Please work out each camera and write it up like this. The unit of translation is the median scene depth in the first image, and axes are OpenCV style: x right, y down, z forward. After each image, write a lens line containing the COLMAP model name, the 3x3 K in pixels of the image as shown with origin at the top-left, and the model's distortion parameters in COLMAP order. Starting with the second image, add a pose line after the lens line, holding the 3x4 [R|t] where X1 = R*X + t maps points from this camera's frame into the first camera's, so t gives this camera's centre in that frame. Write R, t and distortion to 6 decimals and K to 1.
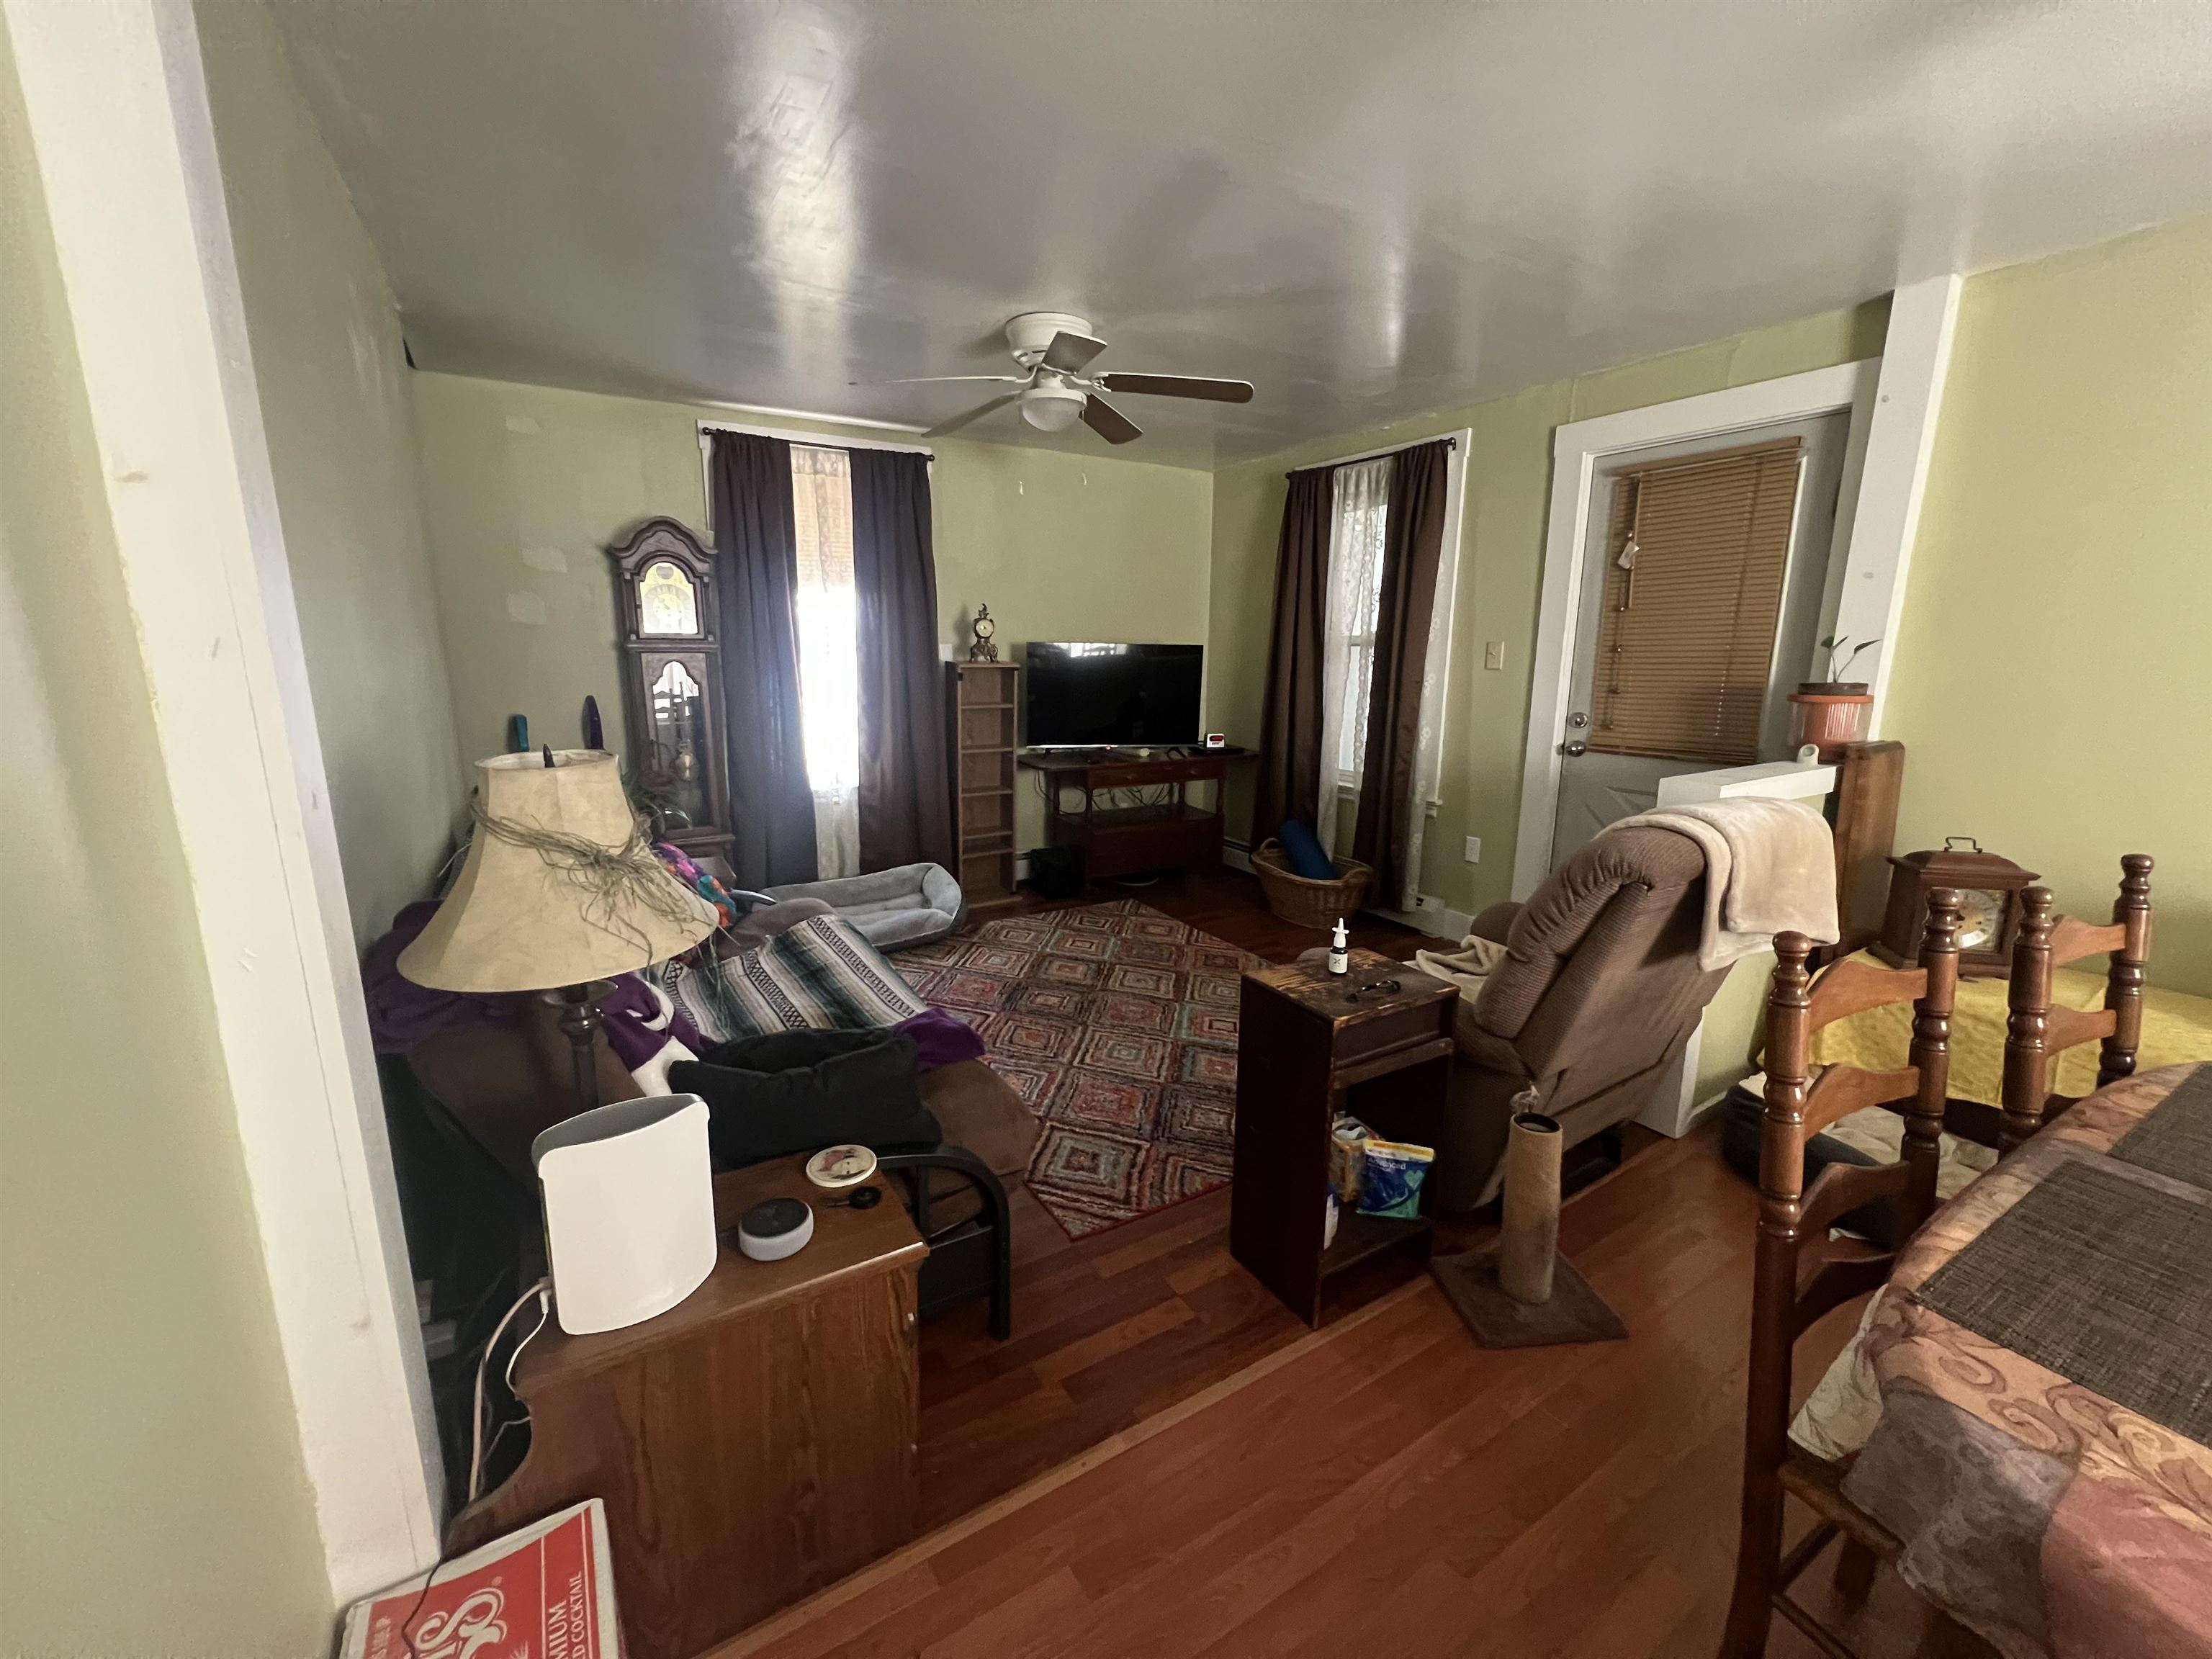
lens RADIAL K [[886.7, 0, 1098.0], [0, 886.7, 831.3], [0, 0, 1]] dist [-0.002939, 0.000672]
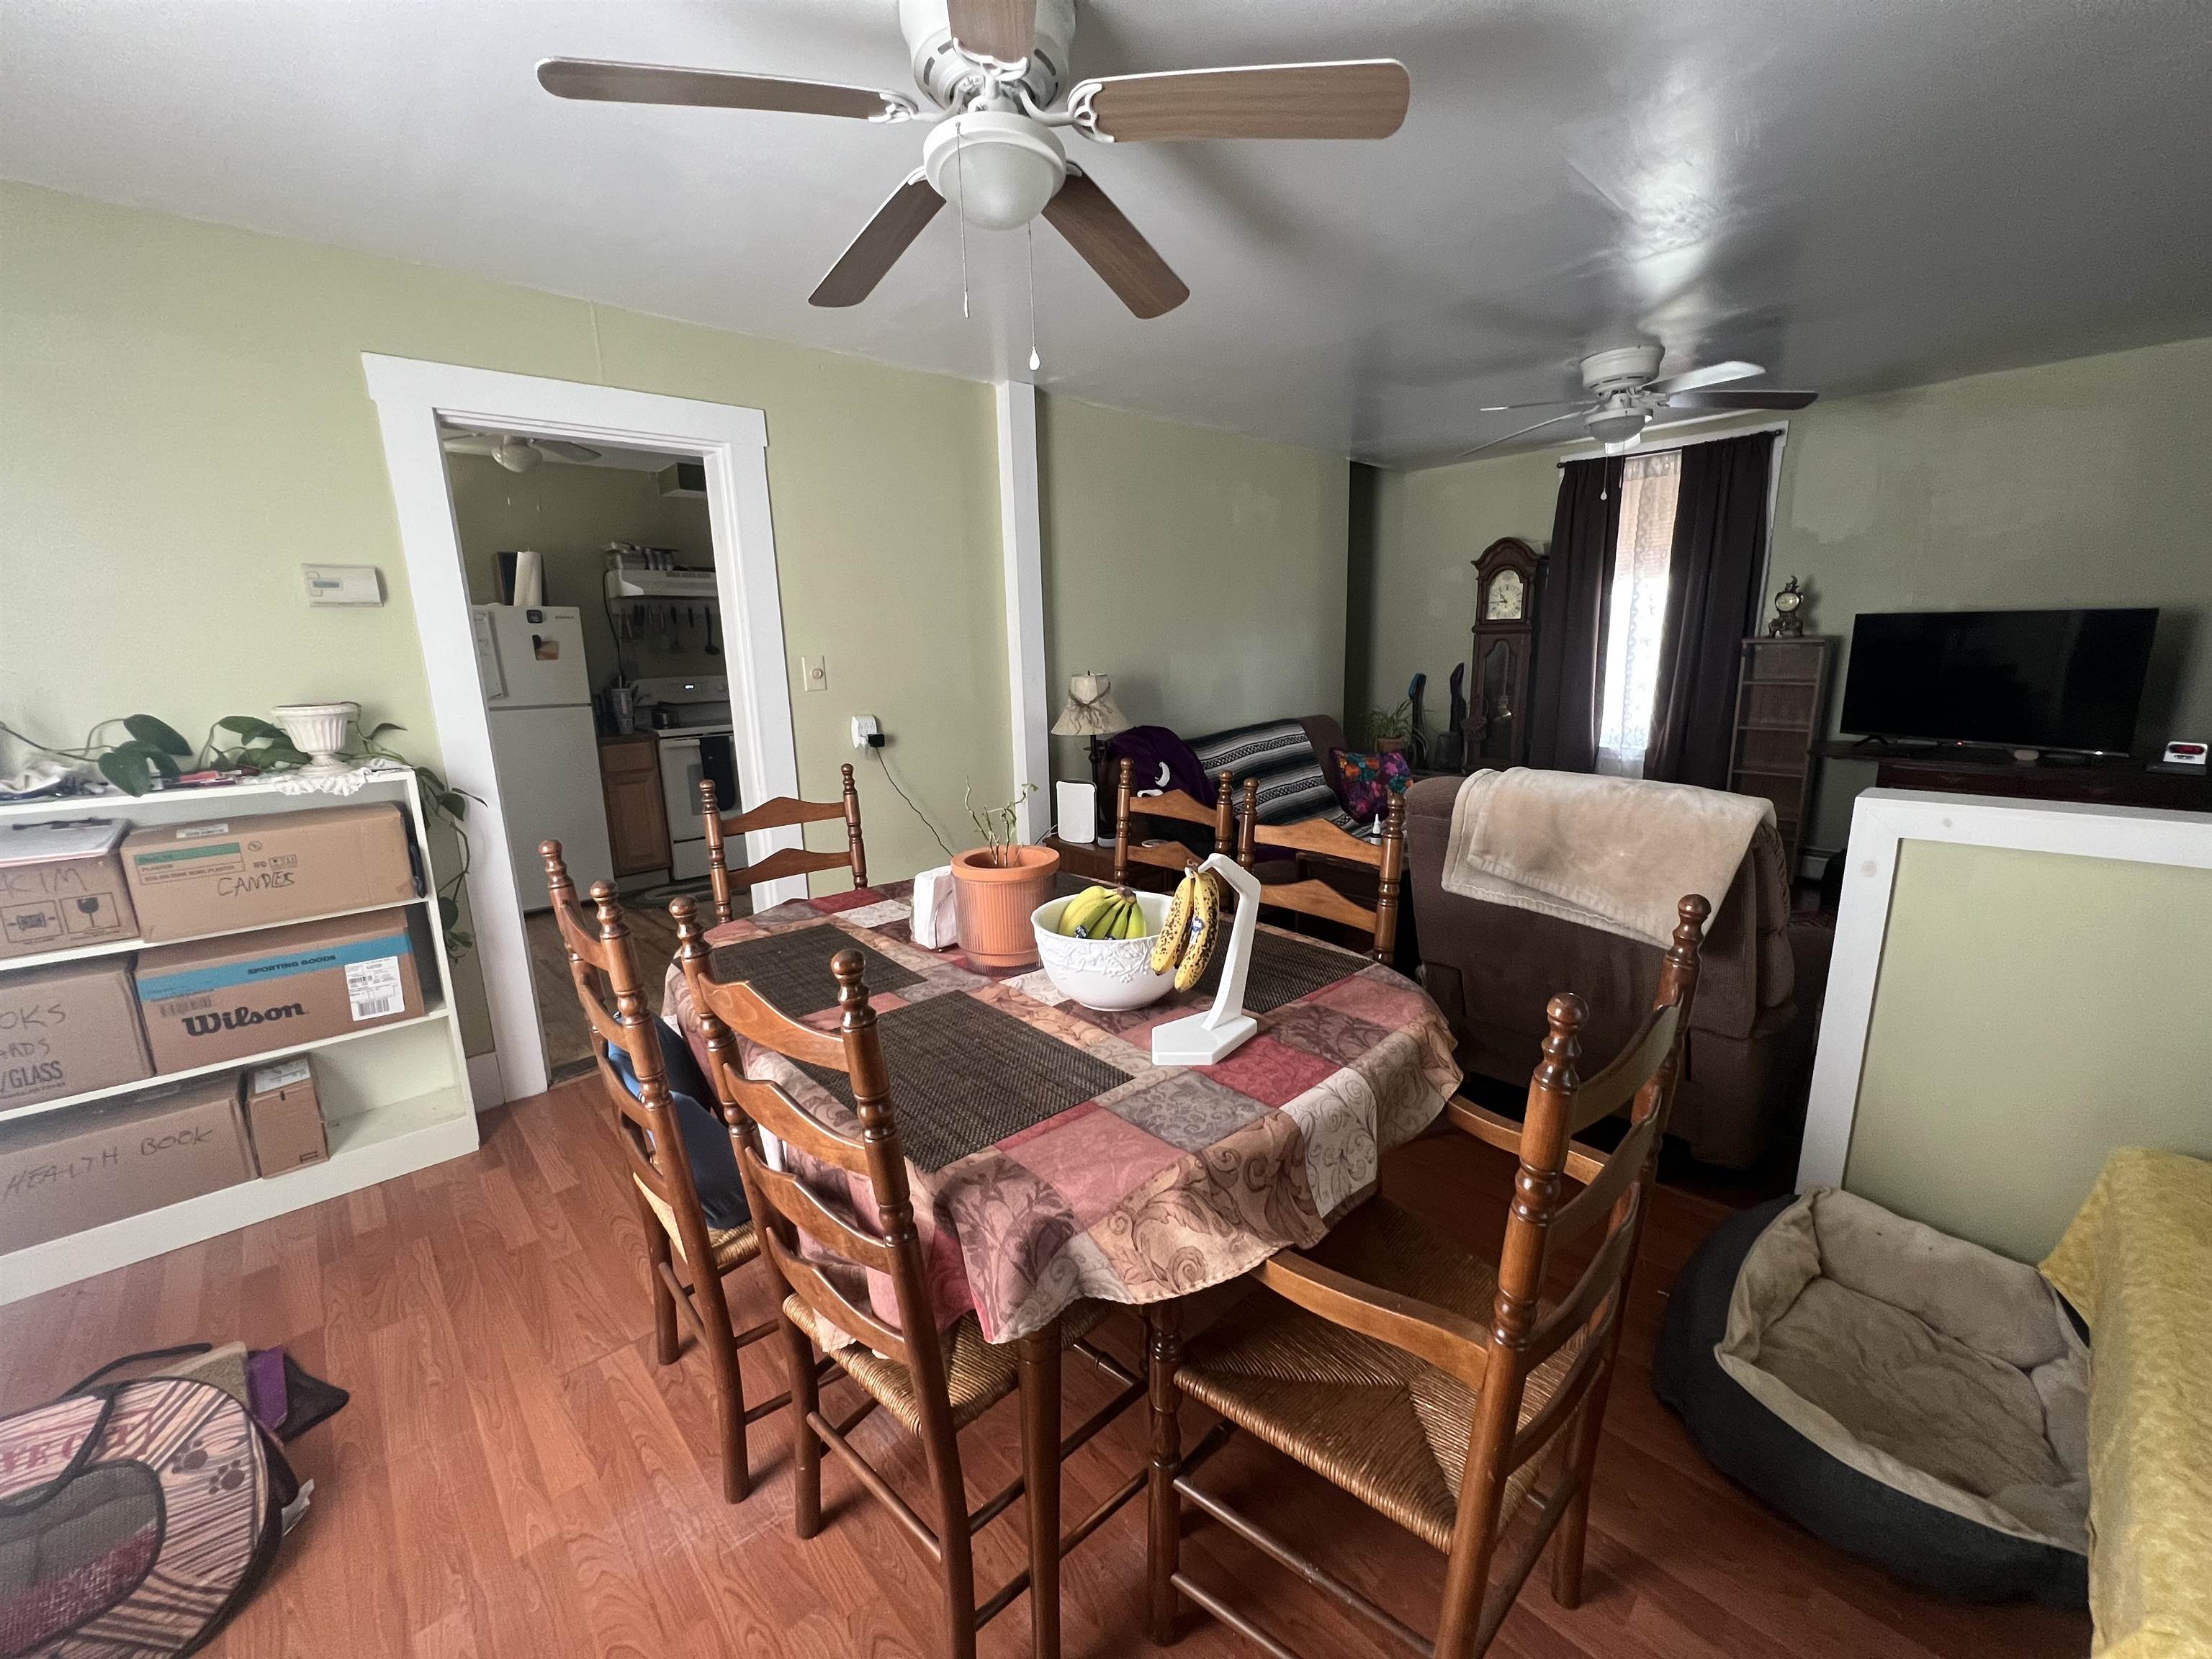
lens RADIAL K [[886.7, 0, 1103.3], [0, 886.7, 826.4], [0, 0, 1]] dist [-0.002939, 0.000672]
pose [[0.208315, 0.193068, -0.958817, 0.785286], [-0.173785, 0.972031, 0.157972, -0.017525], [0.962499, 0.133720, 0.236041, 0.102986]]
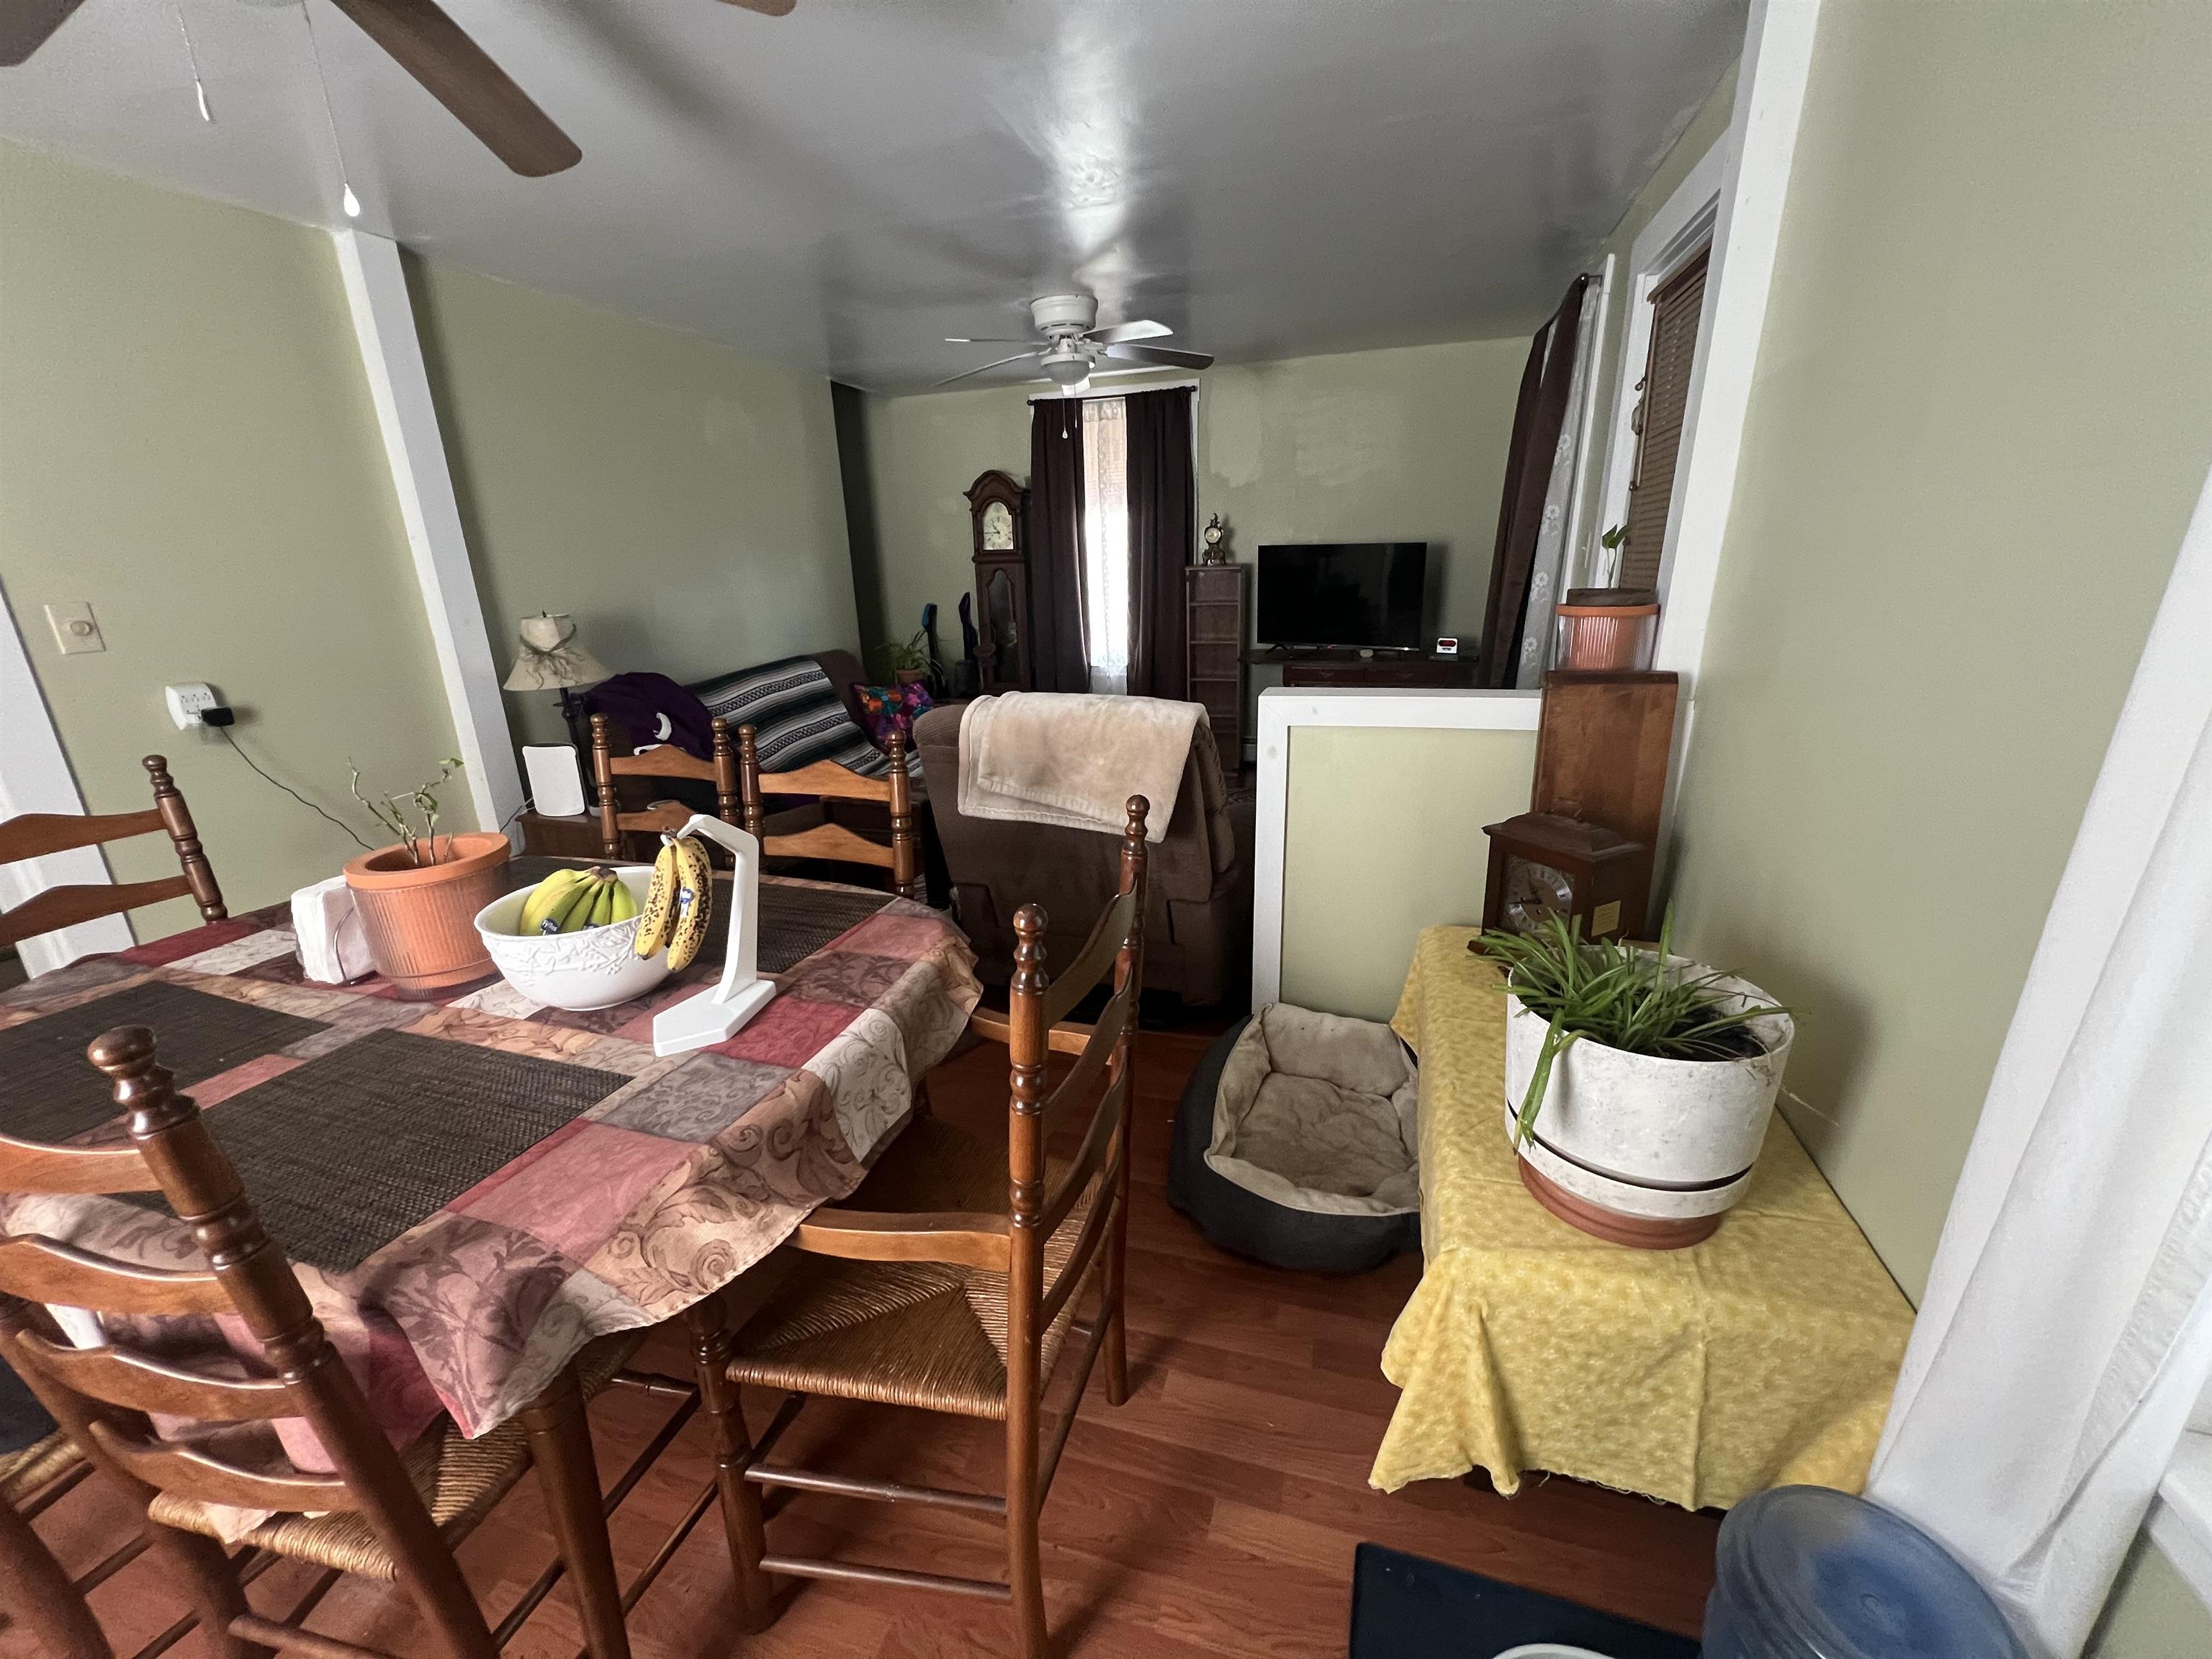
lens RADIAL K [[886.7, 0, 1106.9], [0, 886.7, 827.0], [0, 0, 1]] dist [-0.002939, 0.000672]
pose [[0.666584, 0.196000, -0.719201, 0.788005], [-0.120277, 0.980451, 0.155719, -0.021758], [0.735662, -0.017297, 0.677128, 0.120459]]
